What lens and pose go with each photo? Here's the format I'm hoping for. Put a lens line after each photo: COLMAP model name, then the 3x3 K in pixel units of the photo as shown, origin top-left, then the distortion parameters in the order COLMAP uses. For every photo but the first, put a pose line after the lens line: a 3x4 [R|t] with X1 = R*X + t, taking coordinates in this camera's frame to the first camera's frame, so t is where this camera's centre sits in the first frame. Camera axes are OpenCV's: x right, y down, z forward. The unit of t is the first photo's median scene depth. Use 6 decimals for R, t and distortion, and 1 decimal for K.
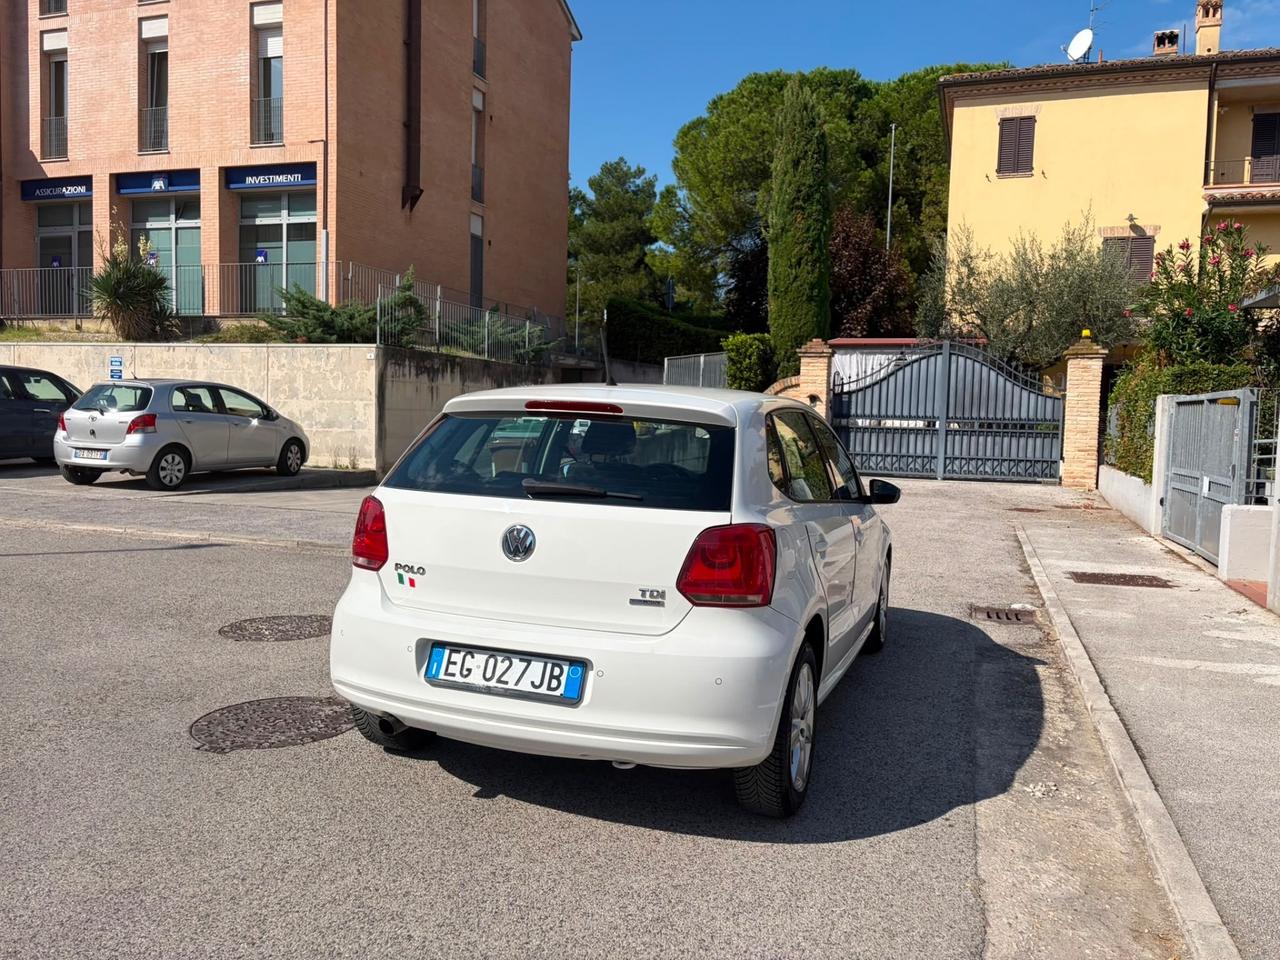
lens RADIAL K [[964.7, 0, 655.4], [0, 964.7, 473.7], [0, 0, 1]] dist [0.055893, -0.057996]
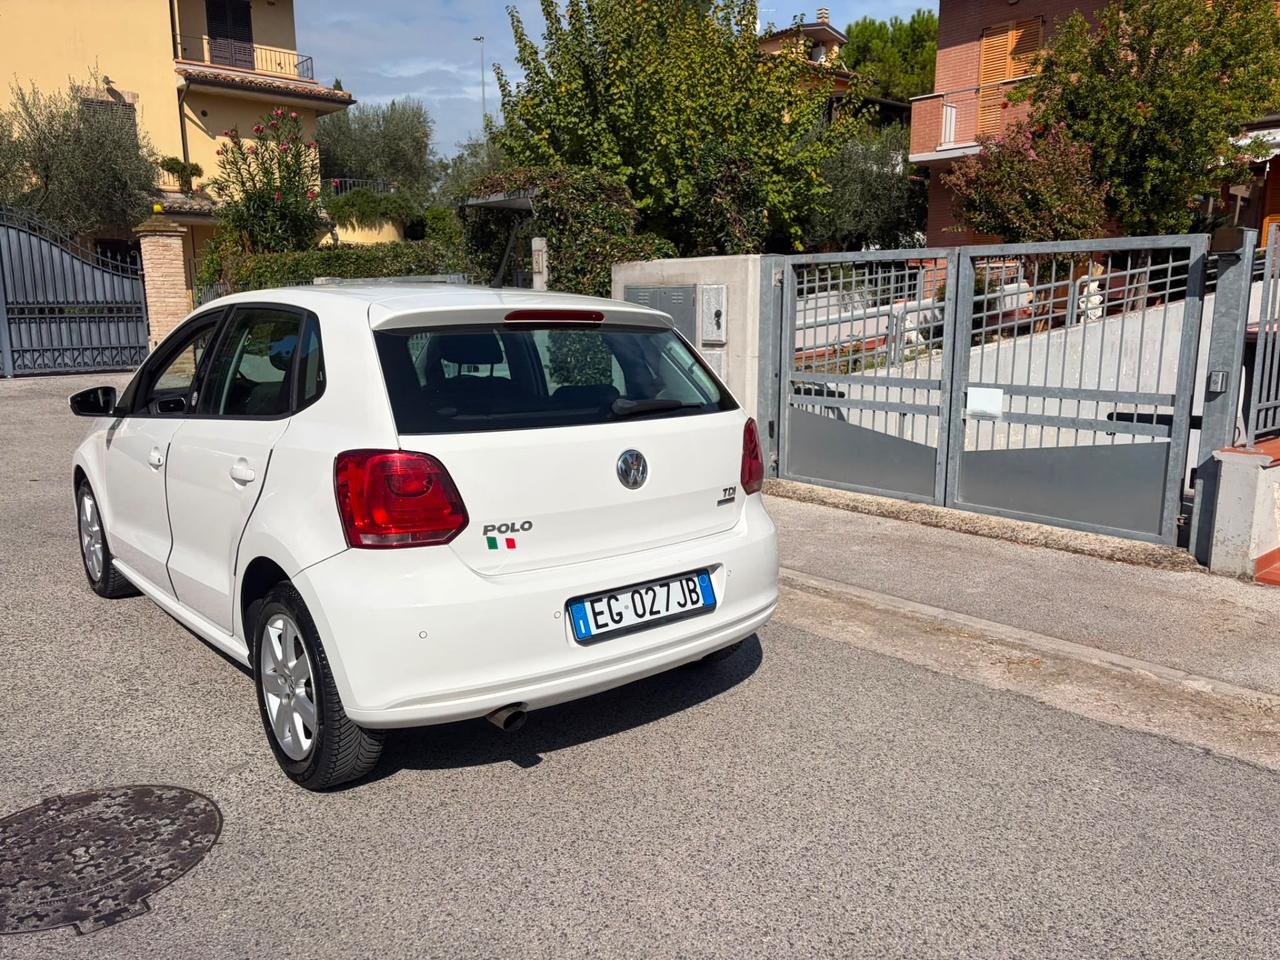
lens RADIAL K [[964.7, 0, 652.6], [0, 964.7, 480.0], [0, 0, 1]] dist [0.055893, -0.057996]
pose [[0.502726, -0.184298, 0.844571, -0.328617], [0.071237, 0.982518, 0.171997, -0.026983], [-0.861506, -0.026303, 0.507066, 0.184237]]
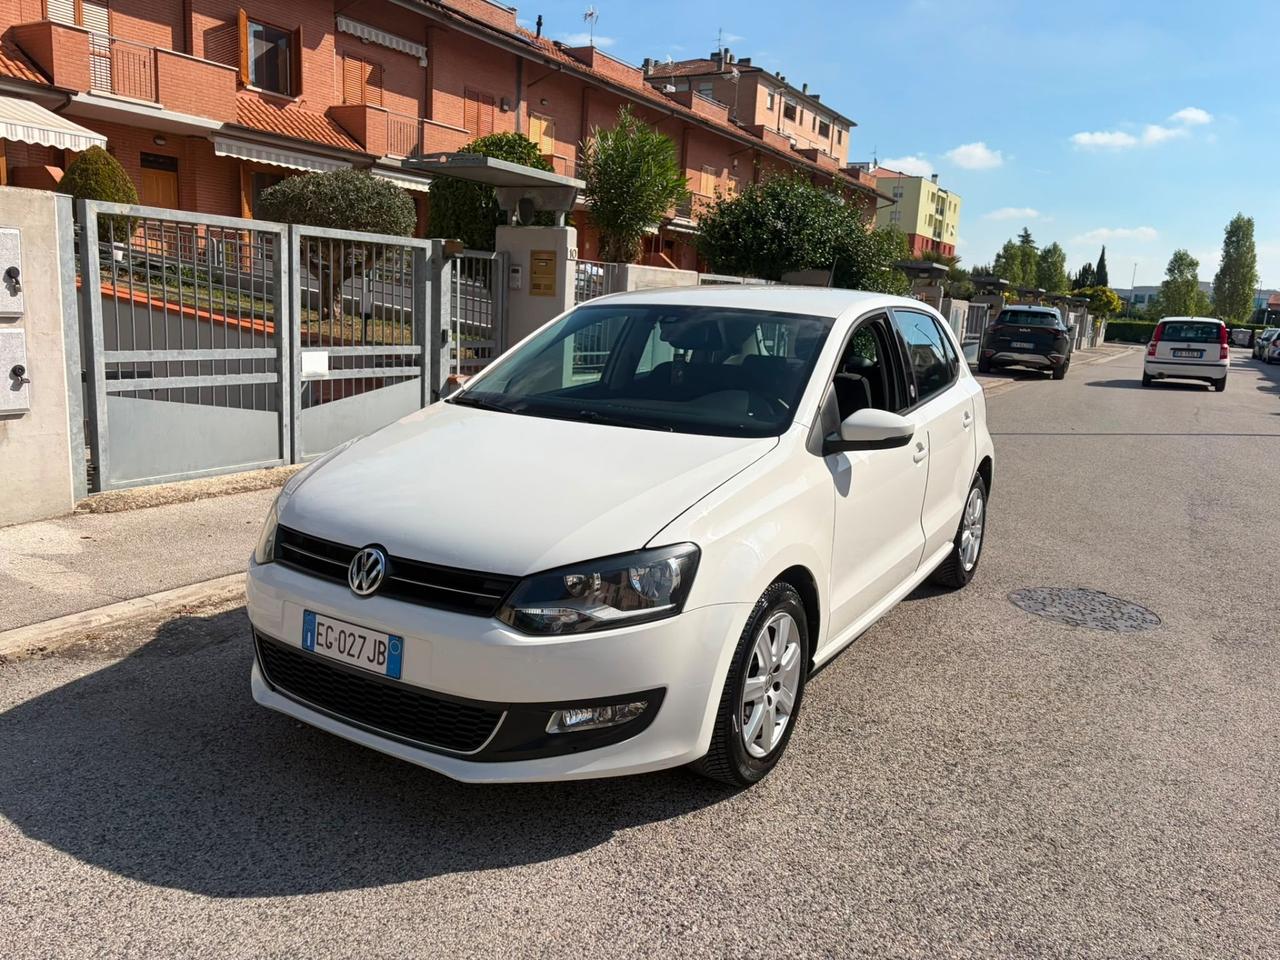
lens RADIAL K [[964.7, 0, 636.7], [0, 964.7, 482.2], [0, 0, 1]] dist [0.055893, -0.057996]
pose [[-0.973407, -0.120471, 0.194847, -0.037084], [-0.068980, 0.965220, 0.252174, -0.070639], [-0.218450, 0.232028, -0.947862, 1.052124]]
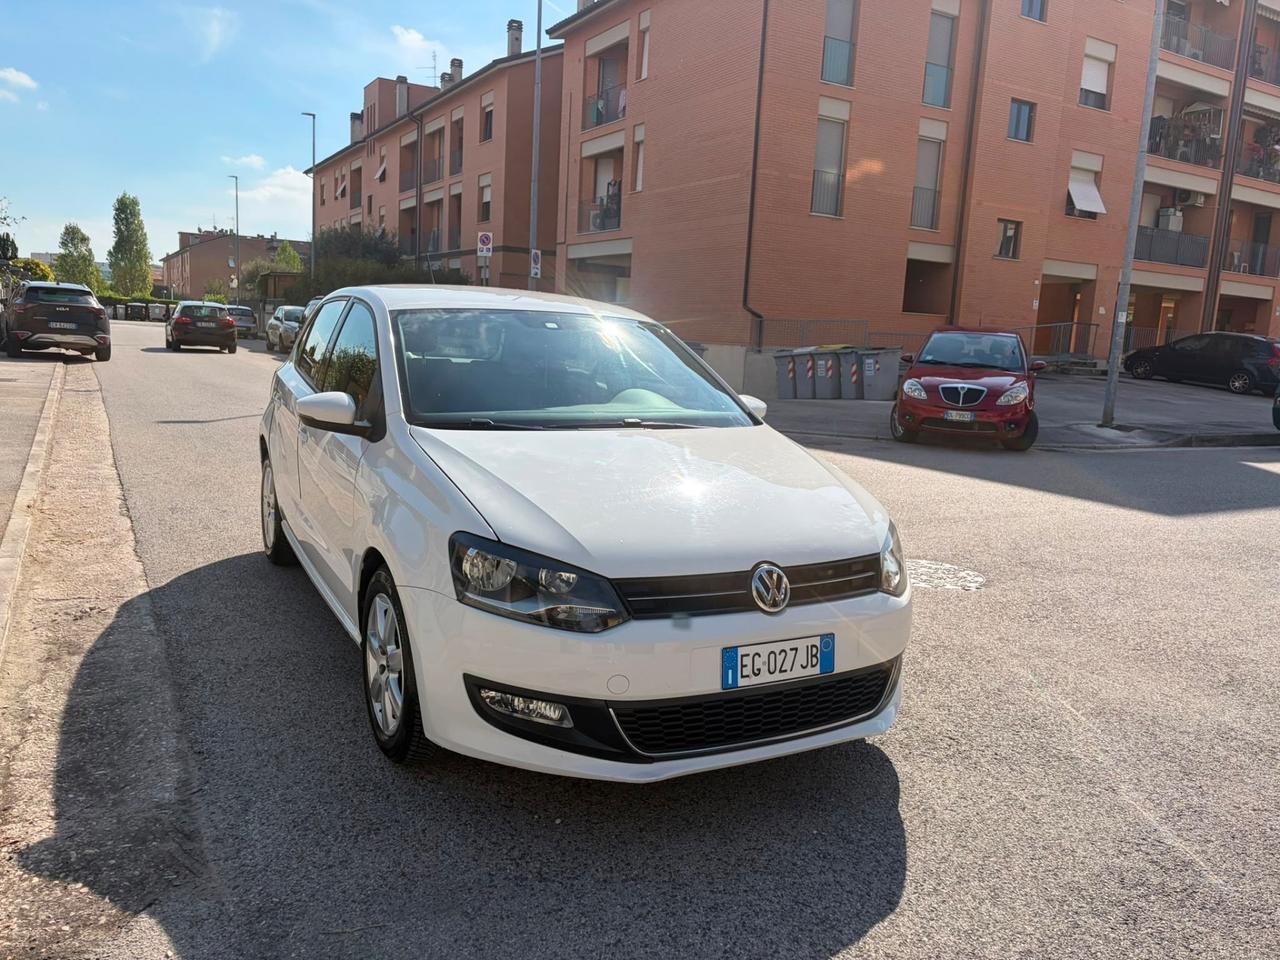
lens RADIAL K [[964.7, 0, 648.9], [0, 964.7, 481.6], [0, 0, 1]] dist [0.055893, -0.057996]
pose [[-0.668860, 0.049533, -0.741736, 0.348521], [-0.117265, 0.978255, 0.171072, -0.043422], [0.734081, 0.201403, -0.648508, 0.955206]]
